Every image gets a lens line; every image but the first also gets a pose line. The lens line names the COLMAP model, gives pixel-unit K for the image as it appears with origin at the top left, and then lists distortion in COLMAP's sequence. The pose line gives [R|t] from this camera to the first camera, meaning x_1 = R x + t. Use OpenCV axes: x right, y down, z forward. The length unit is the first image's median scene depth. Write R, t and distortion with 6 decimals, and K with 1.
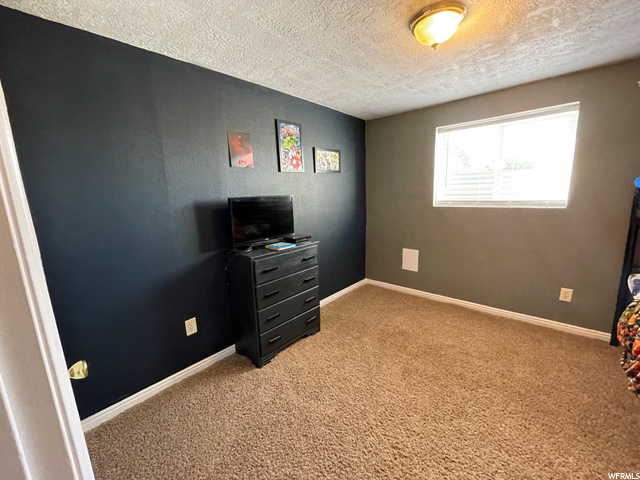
lens RADIAL K [[260.5, 0, 318.5], [0, 260.5, 240.2], [0, 0, 1]] dist [-0.001083, 0.000258]
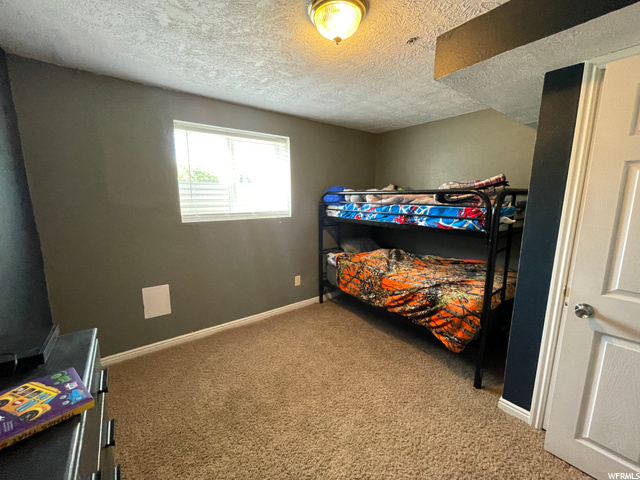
lens RADIAL K [[260.5, 0, 318.3], [0, 260.5, 239.5], [0, 0, 1]] dist [-0.001083, 0.000258]
pose [[0.190442, -0.131701, 0.972824, -0.315279], [0.171950, 0.980116, 0.099027, -0.116476], [-0.966522, 0.148418, 0.209302, 0.608687]]
